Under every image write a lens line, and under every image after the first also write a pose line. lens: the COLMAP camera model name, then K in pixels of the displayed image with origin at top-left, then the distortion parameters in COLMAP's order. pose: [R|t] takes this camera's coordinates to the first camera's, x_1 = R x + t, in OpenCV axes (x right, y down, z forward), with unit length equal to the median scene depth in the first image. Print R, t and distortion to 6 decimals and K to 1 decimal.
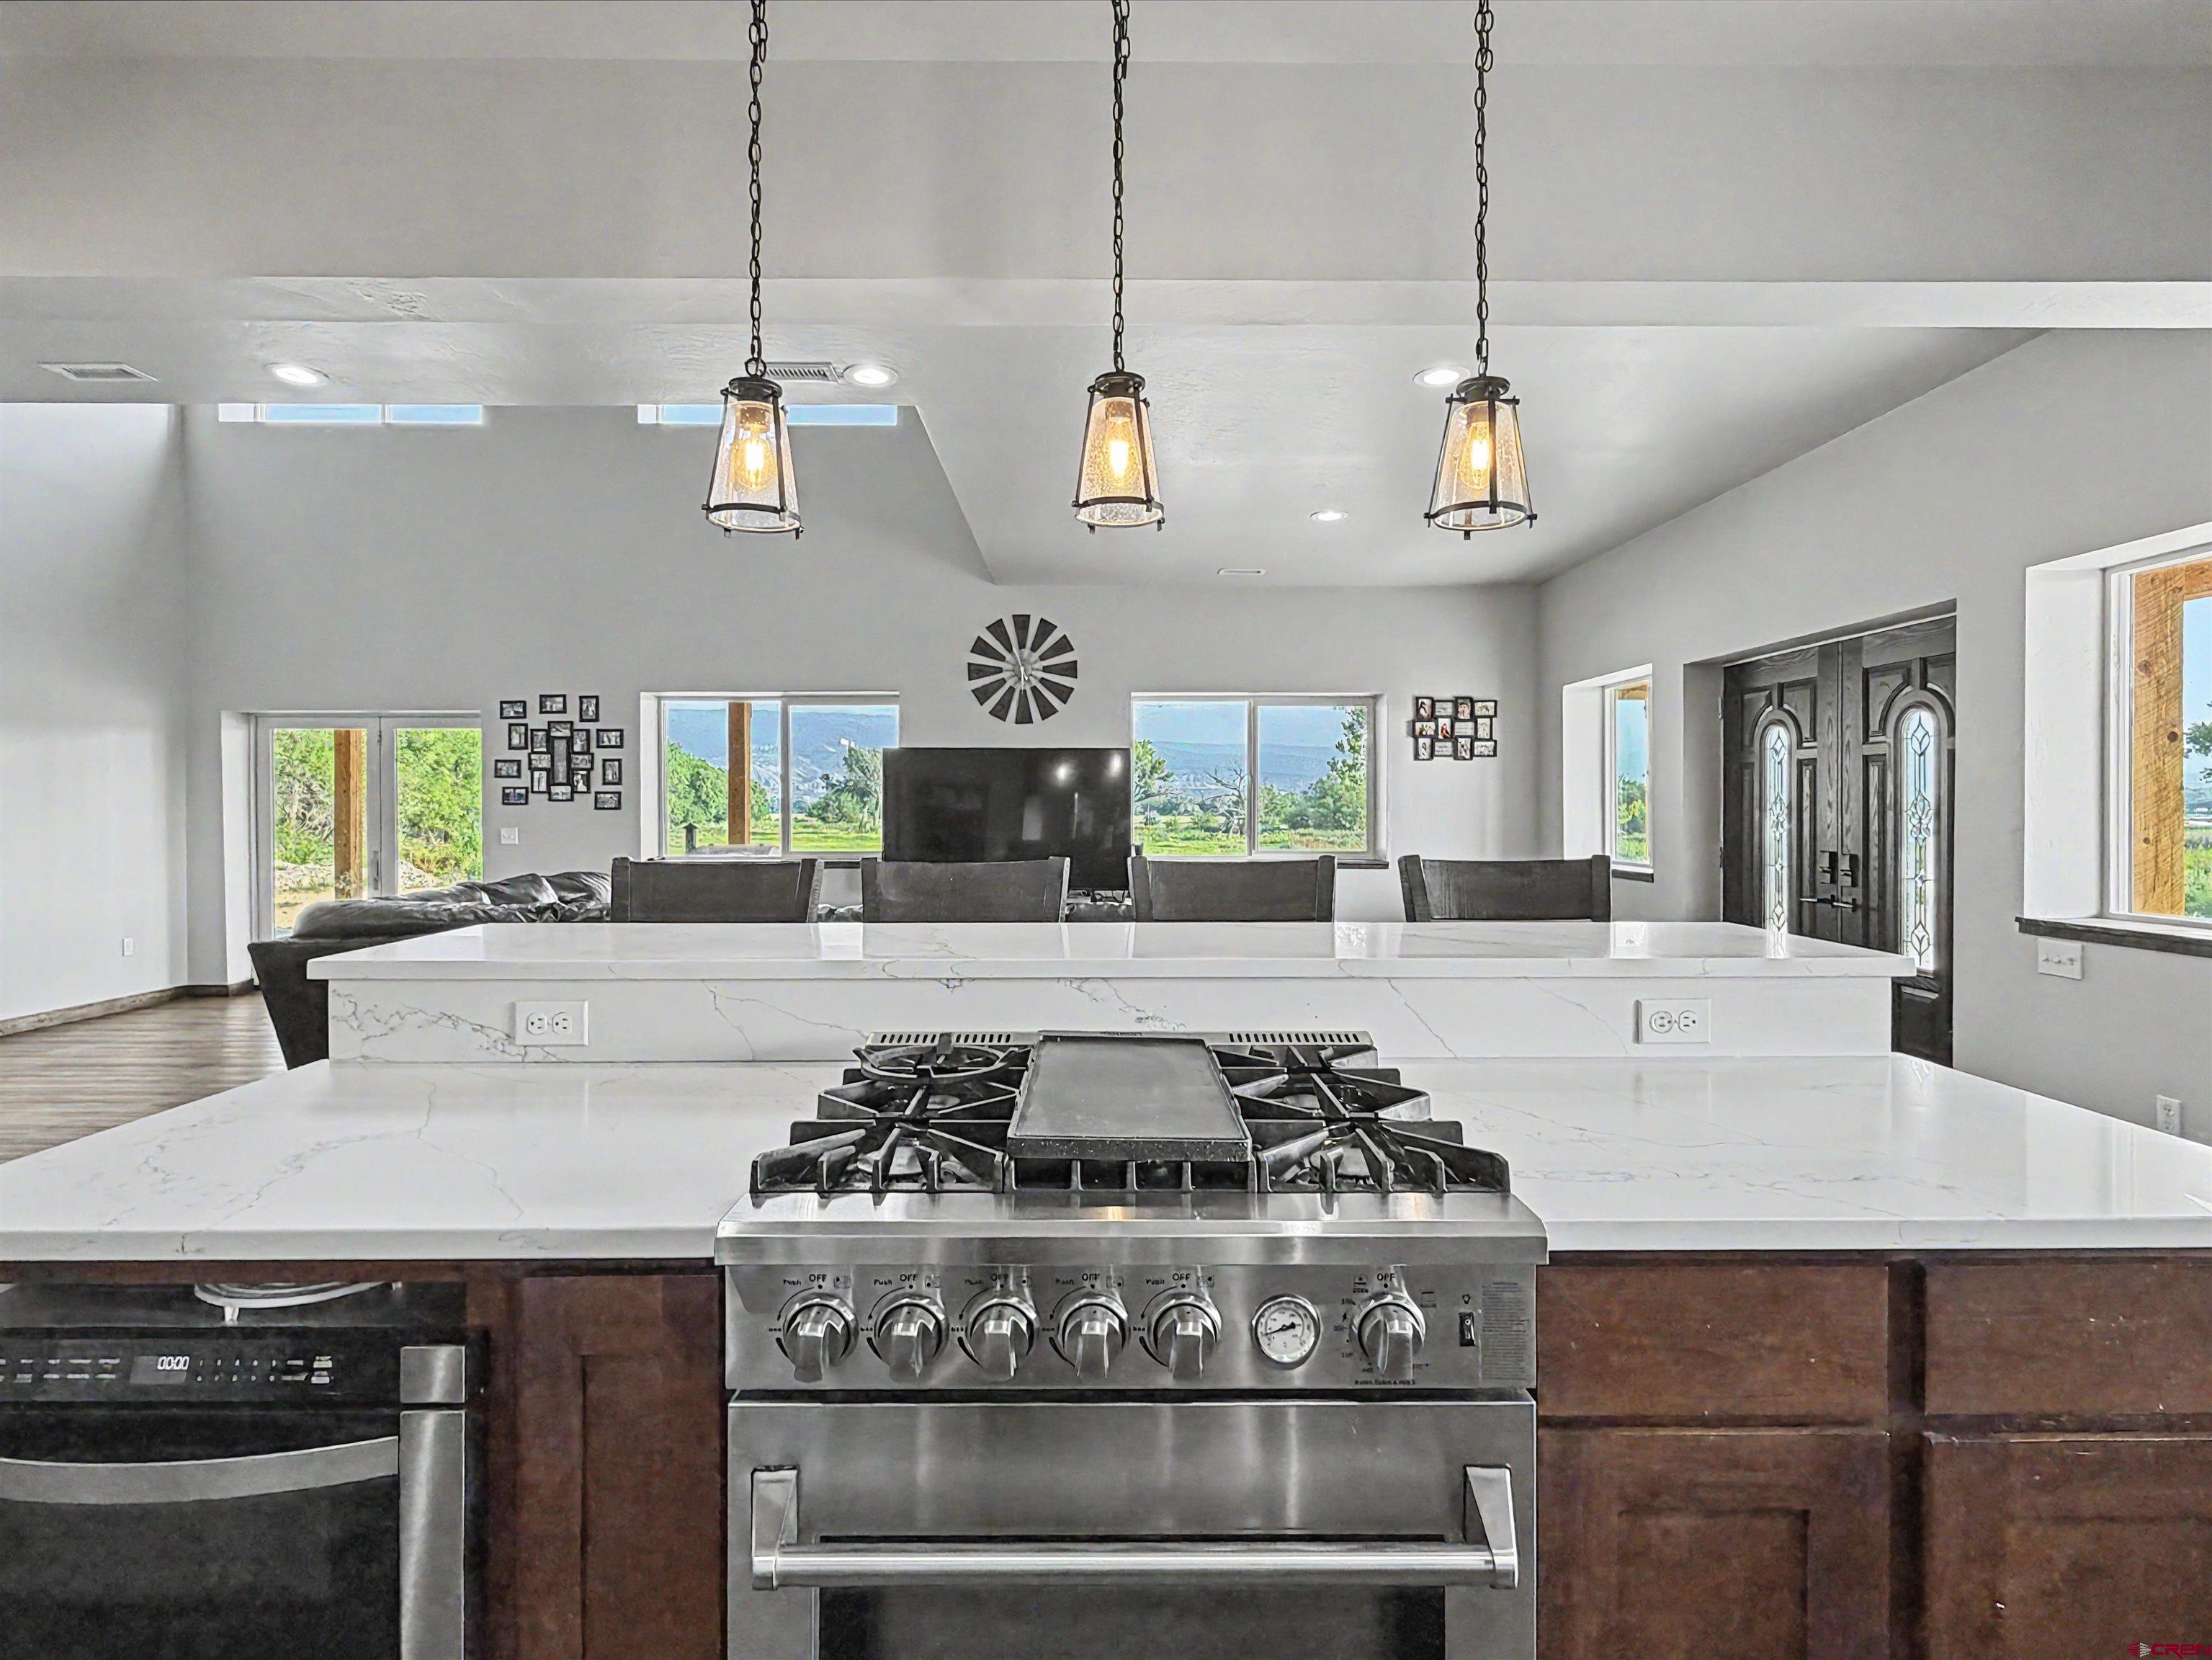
lens RADIAL K [[1108.5, 0, 1102.1], [0, 1108.5, 823.1], [0, 0, 1]] dist [-0.001154, -0.000204]
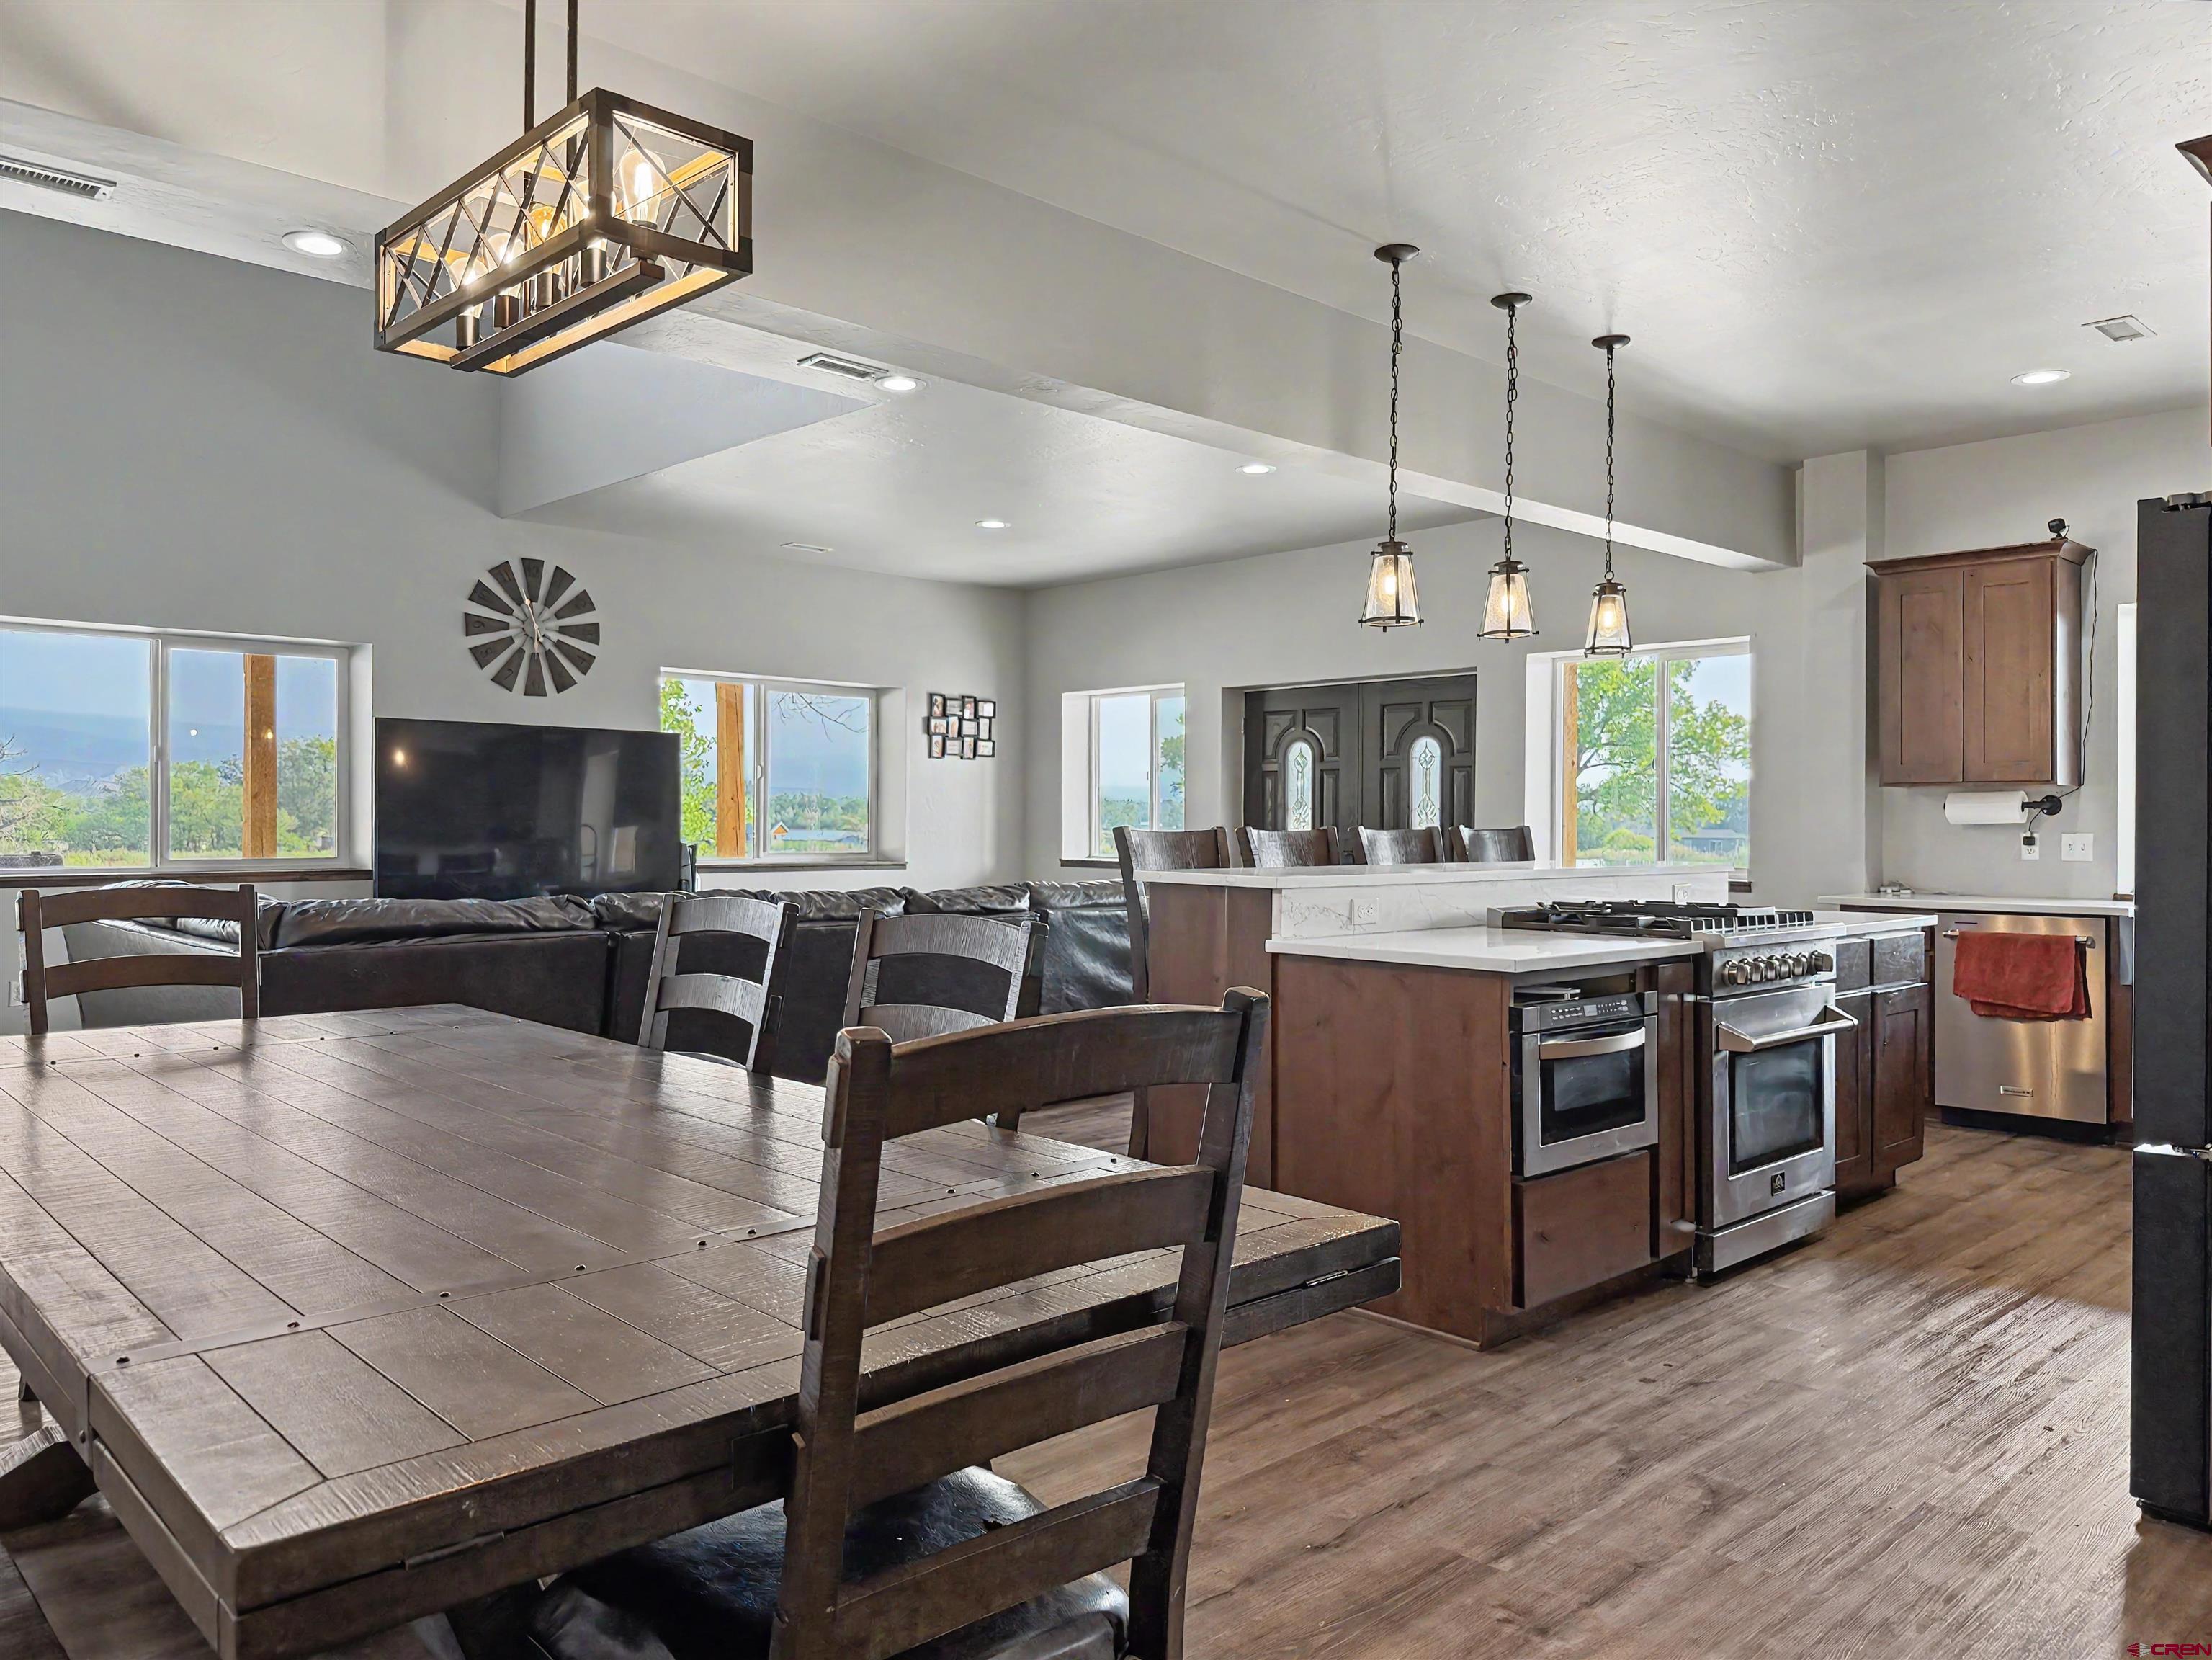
lens RADIAL K [[1582.3, 0, 1105.7], [0, 1582.3, 827.6], [0, 0, 1]] dist [0.006746, 0.000535]
pose [[0.722520, 0.004193, 0.691338, -0.568076], [0.001747, 0.999967, -0.007891, 0.015854], [-0.691348, 0.006909, 0.722489, -0.113696]]
